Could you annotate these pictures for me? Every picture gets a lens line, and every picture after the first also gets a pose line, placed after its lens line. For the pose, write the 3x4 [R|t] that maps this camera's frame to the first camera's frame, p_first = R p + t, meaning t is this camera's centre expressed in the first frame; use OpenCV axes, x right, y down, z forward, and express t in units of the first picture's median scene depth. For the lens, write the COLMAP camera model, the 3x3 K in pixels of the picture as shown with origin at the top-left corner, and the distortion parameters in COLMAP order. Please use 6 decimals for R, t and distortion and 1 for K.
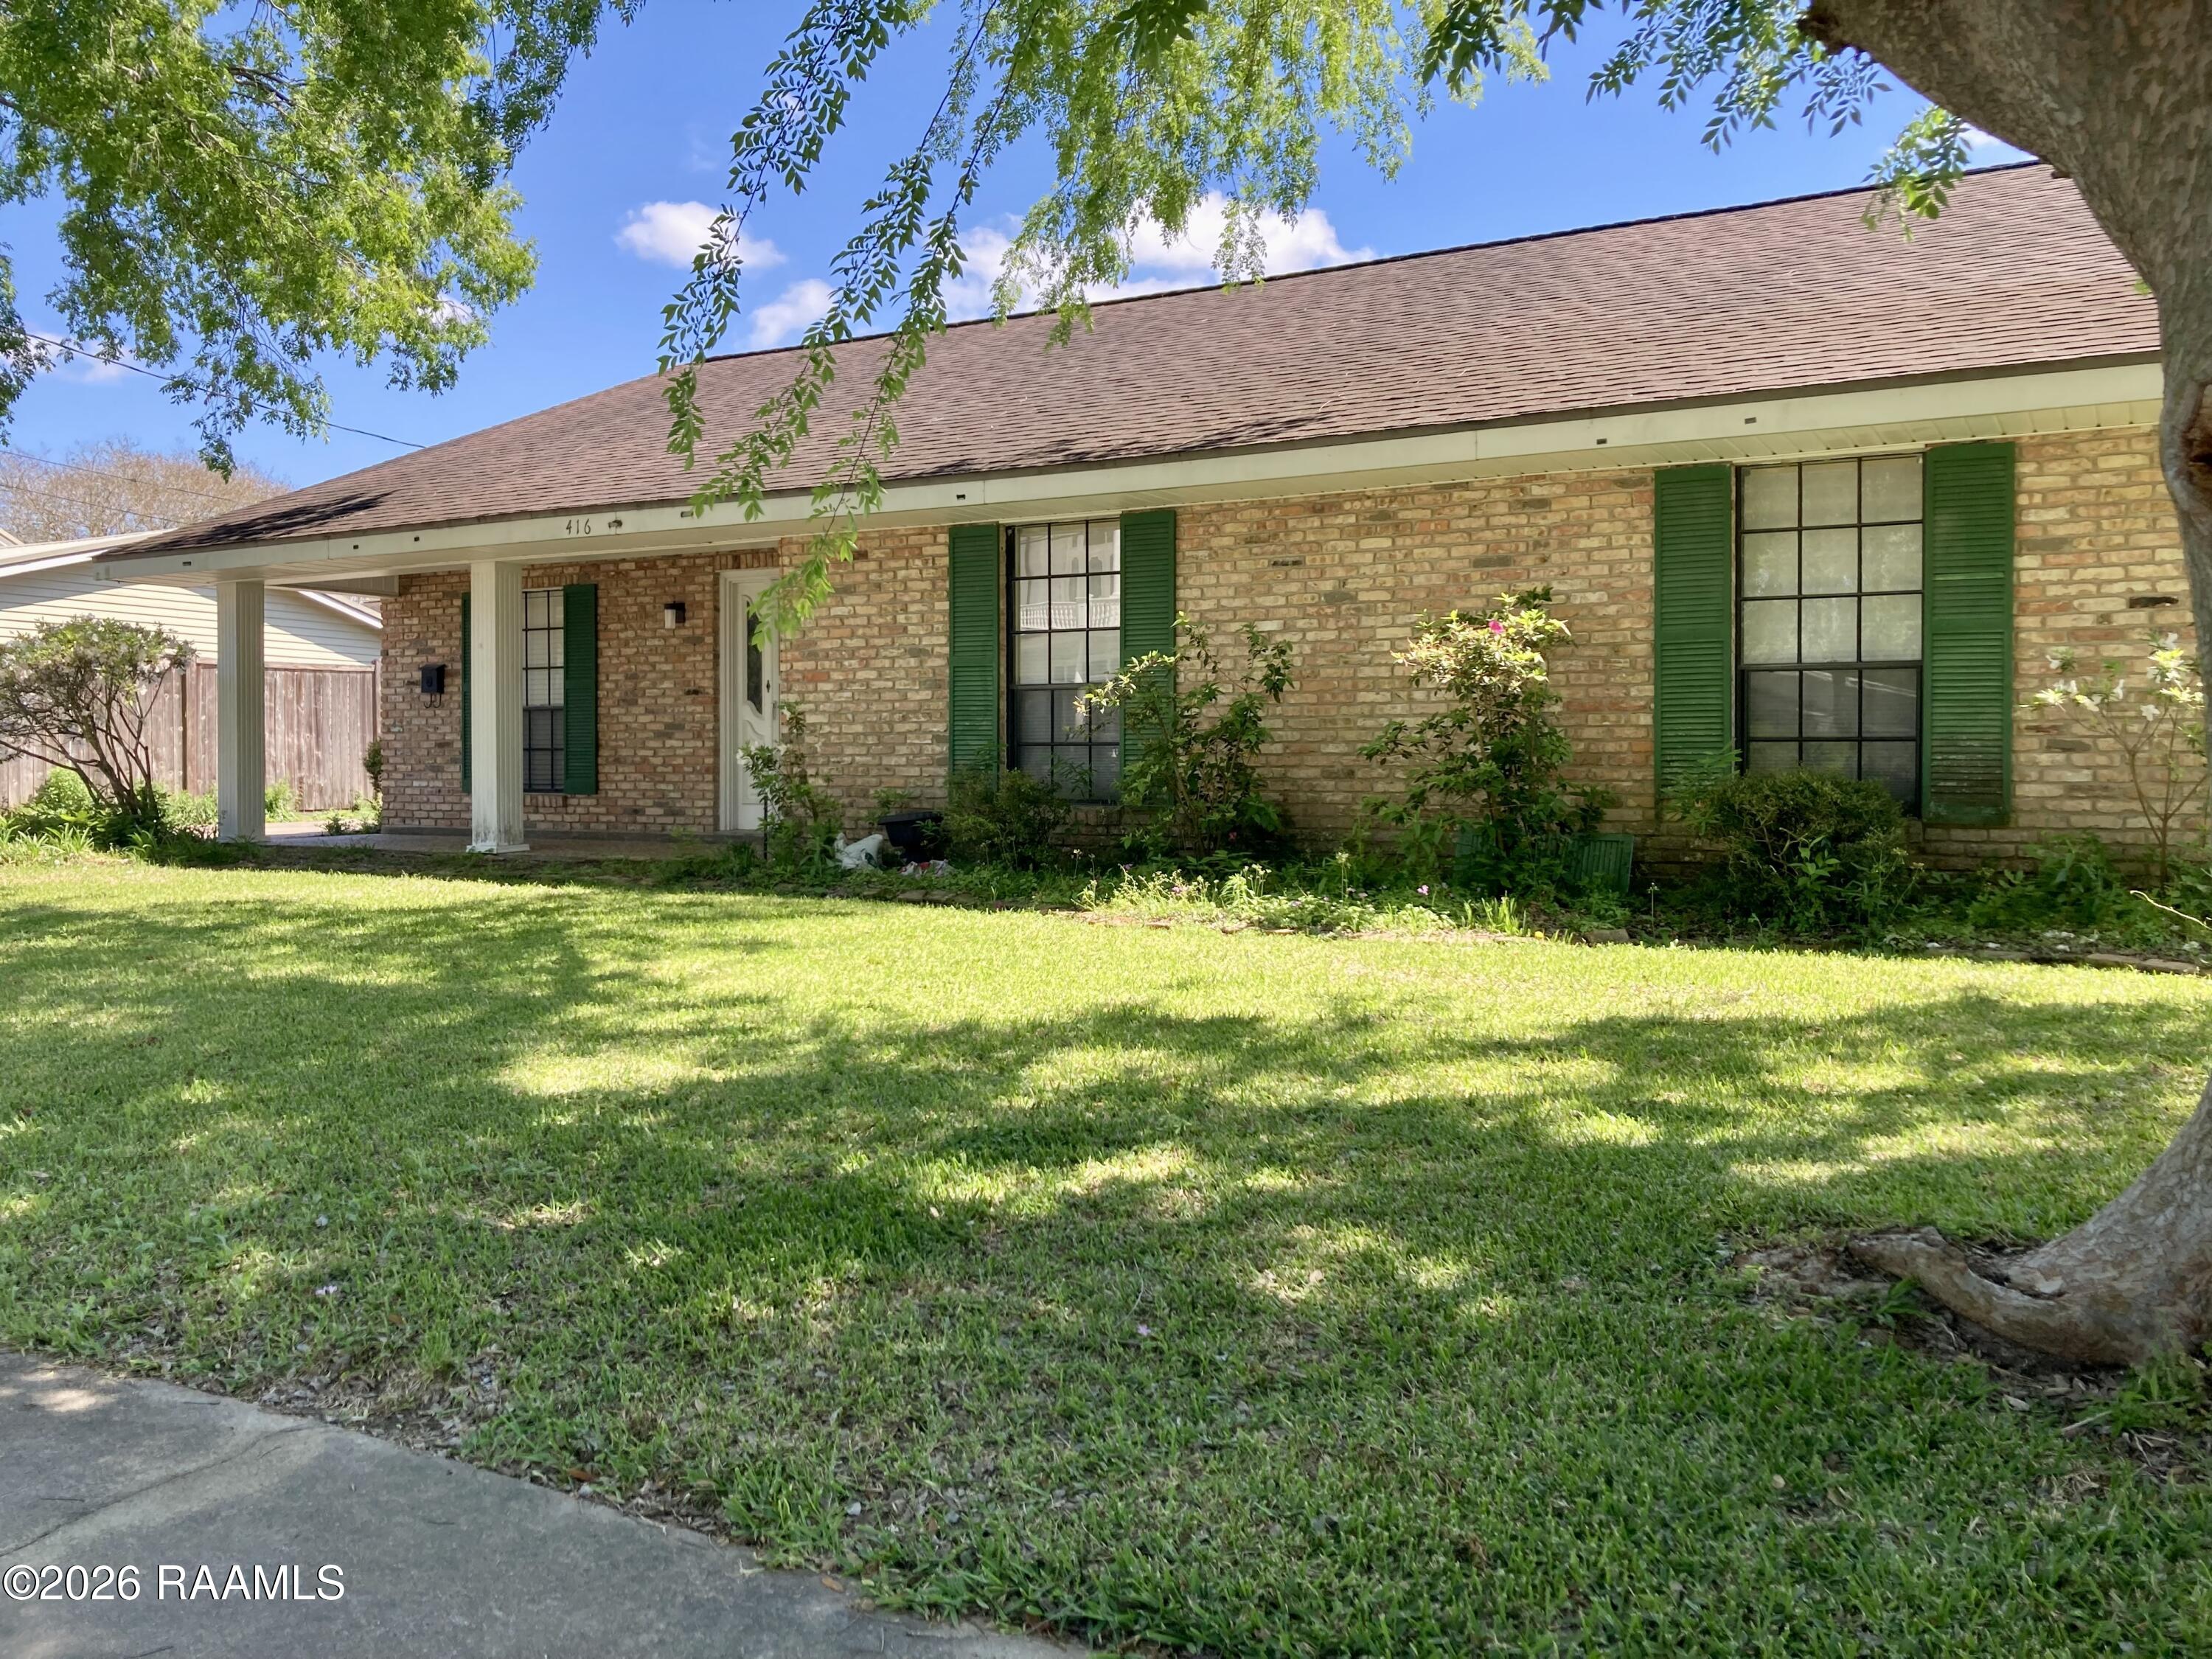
lens RADIAL K [[1756.1, 0, 1096.4], [0, 1756.1, 819.2], [0, 0, 1]] dist [0.137367, -0.392032]
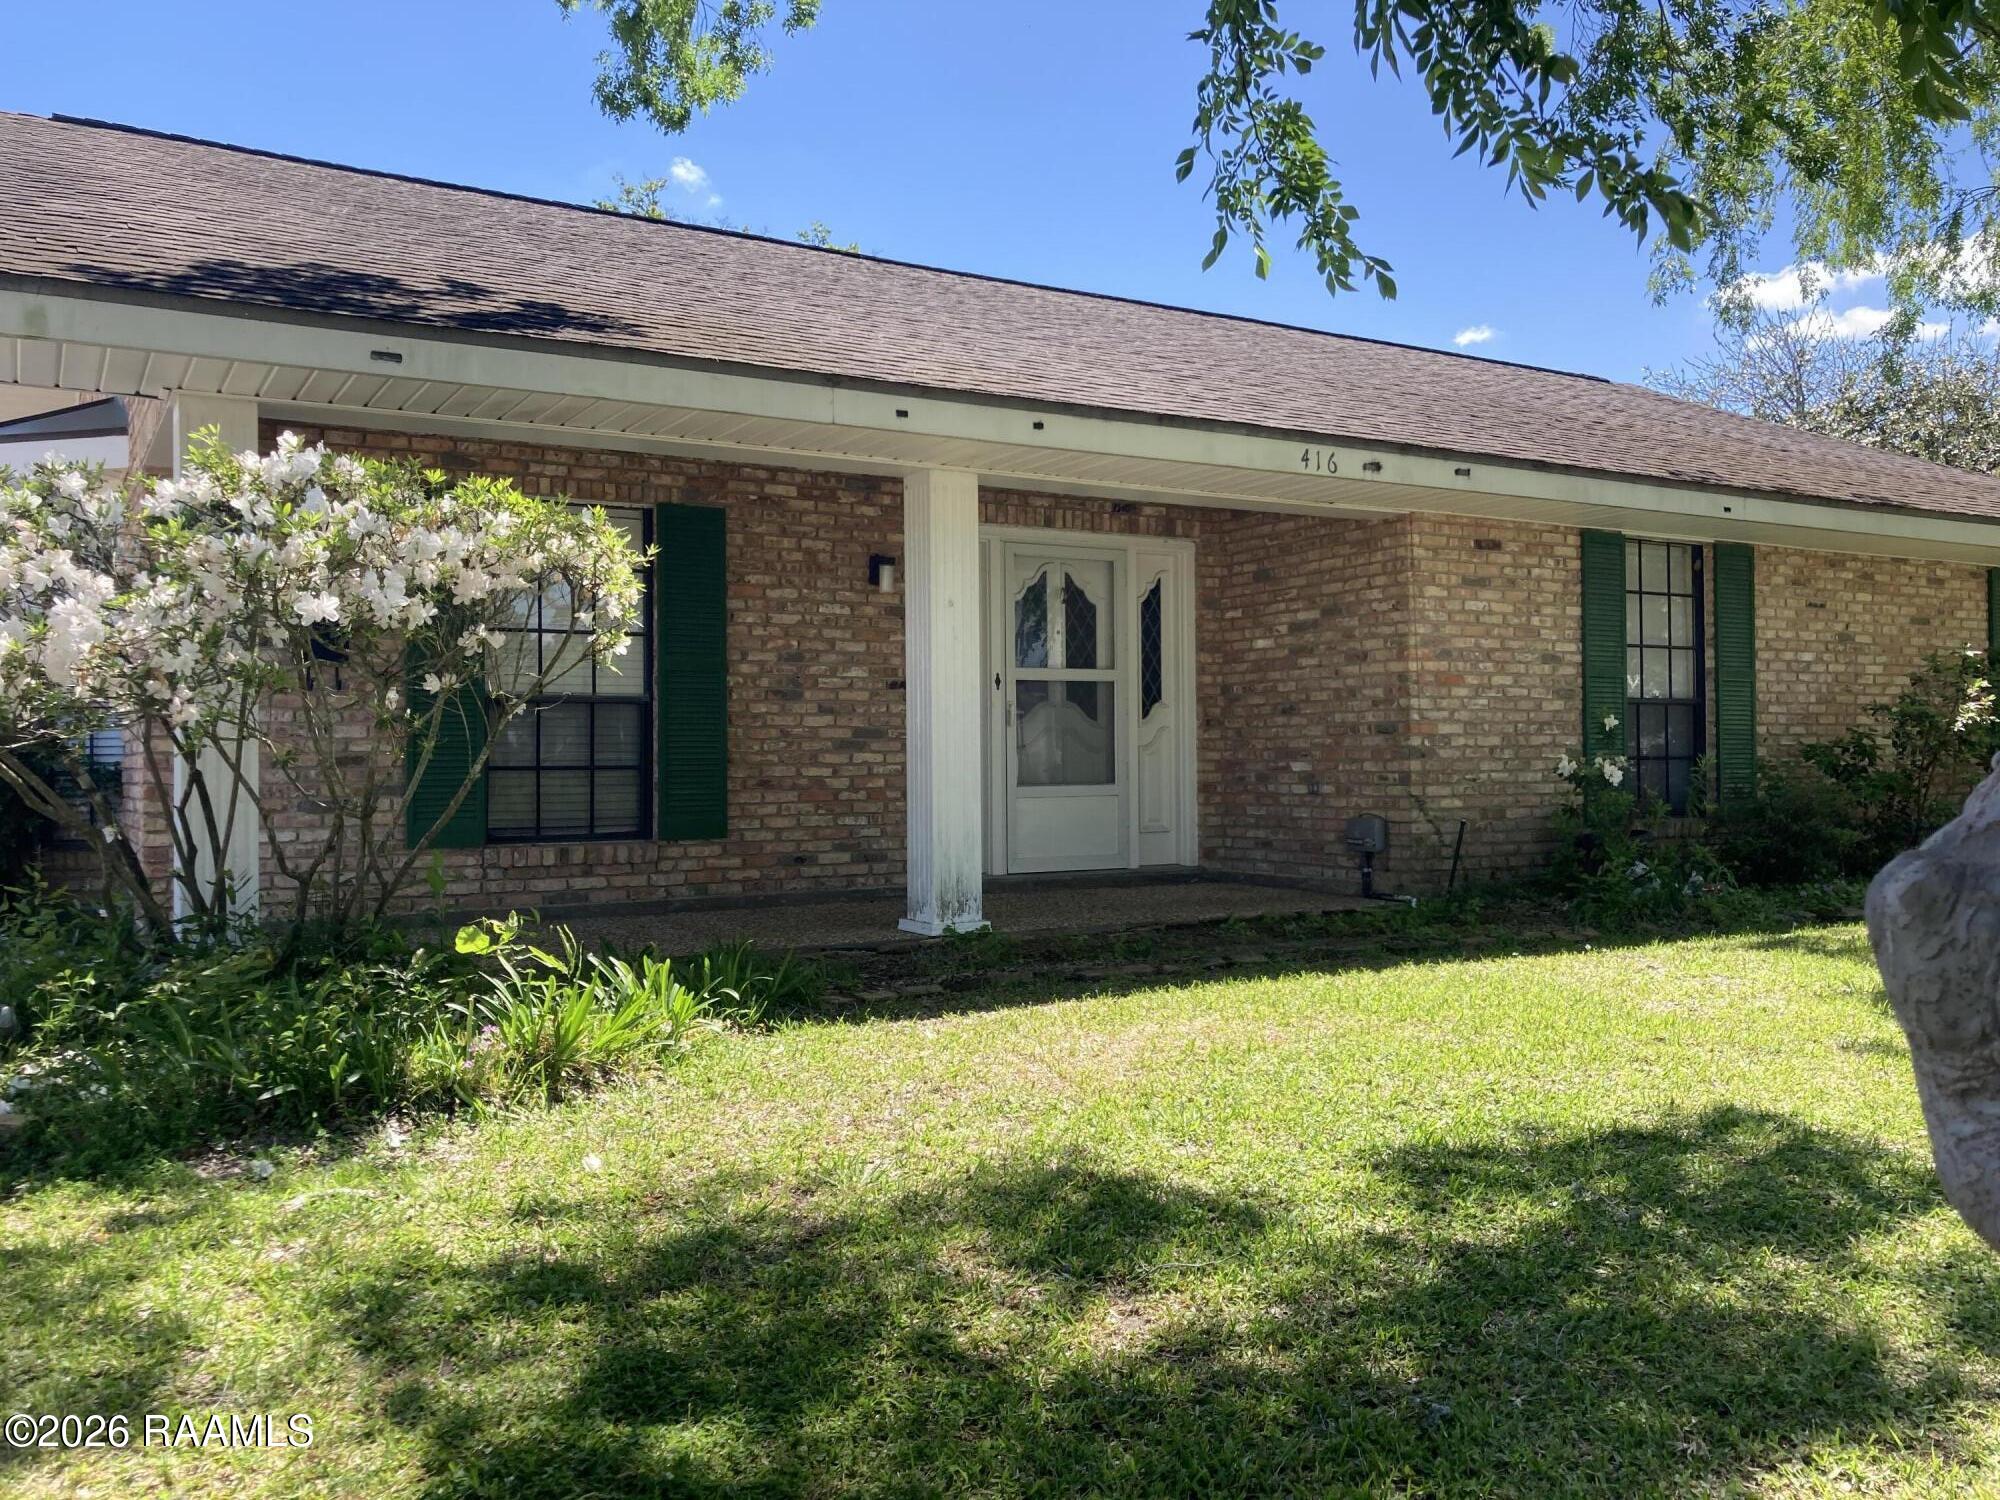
lens RADIAL K [[1607.3, 0, 959.8], [0, 1607.3, 741.3], [0, 0, 1]] dist [0.015819, -0.038505]
pose [[0.505944, 0.006514, 0.862542, -0.970127], [0.036185, 0.998931, -0.028769, -0.038147], [-0.861807, 0.045767, 0.505167, 0.832203]]
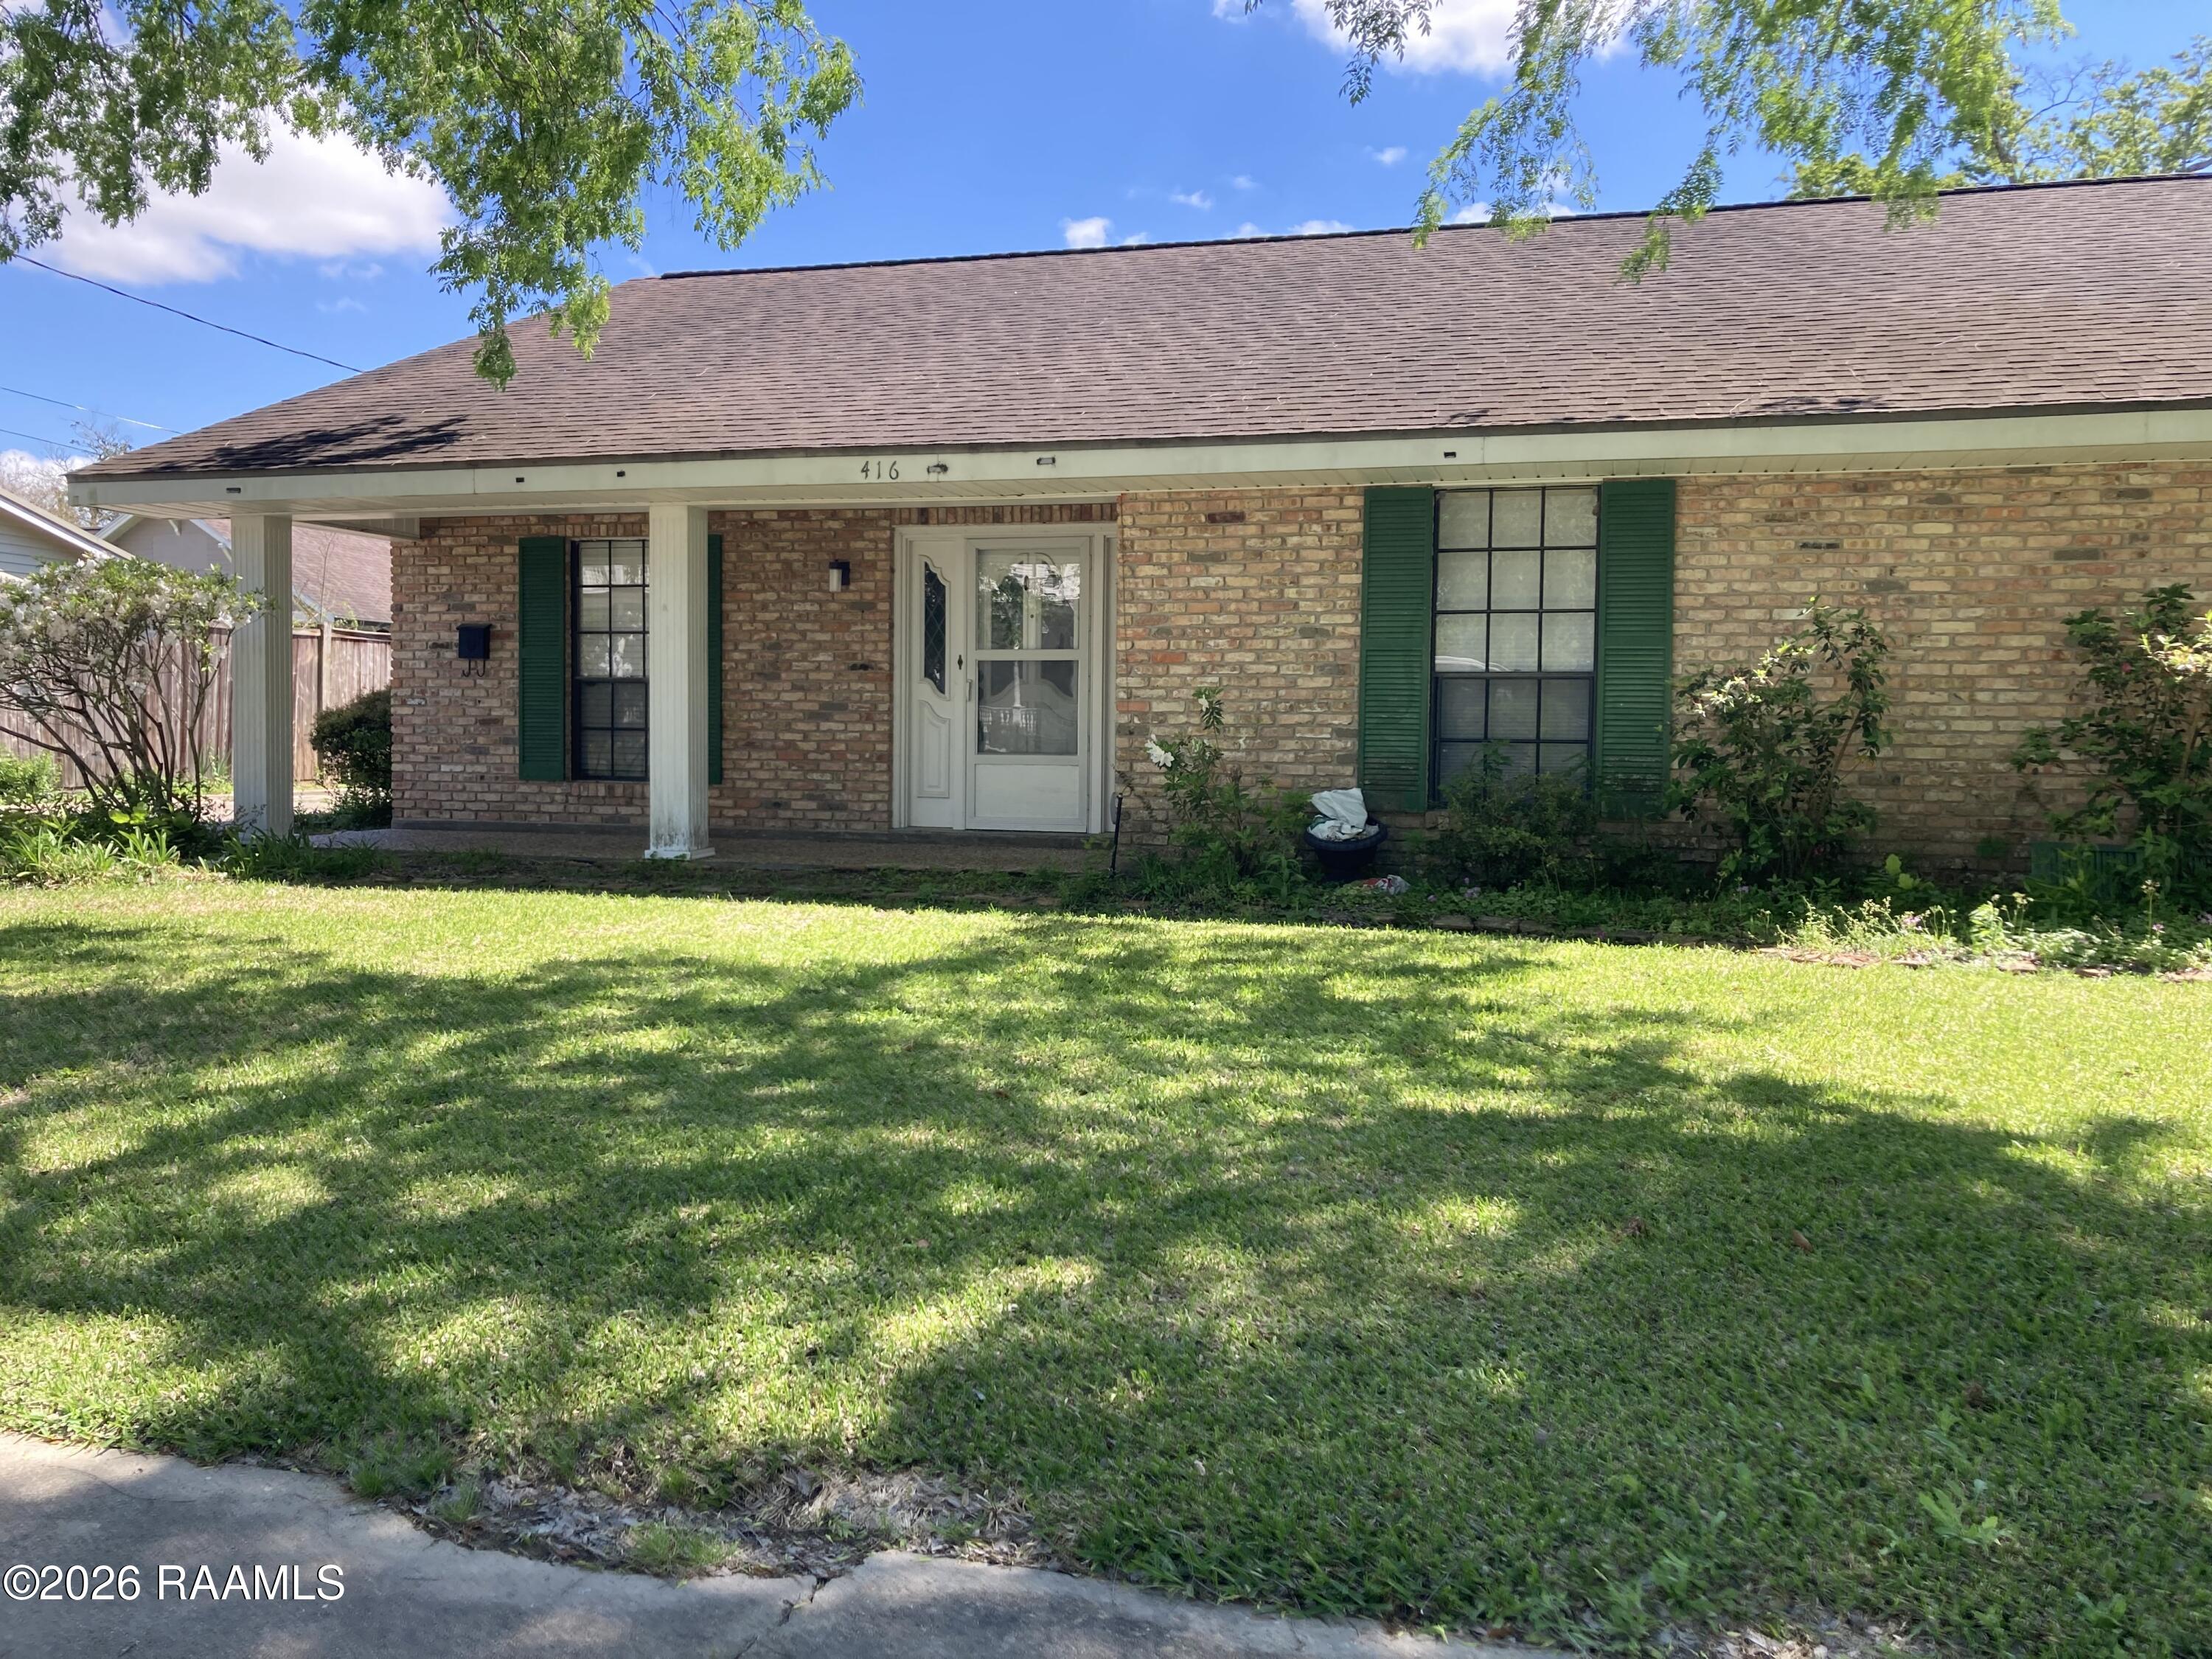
lens RADIAL K [[1756.1, 0, 1096.4], [0, 1756.1, 819.2], [0, 0, 1]] dist [0.137367, -0.392032]
pose [[0.970413, -0.002111, 0.241440, -0.409036], [-0.003046, 0.999775, 0.020985, -0.020568], [-0.241430, -0.021099, 0.970189, 0.180485]]
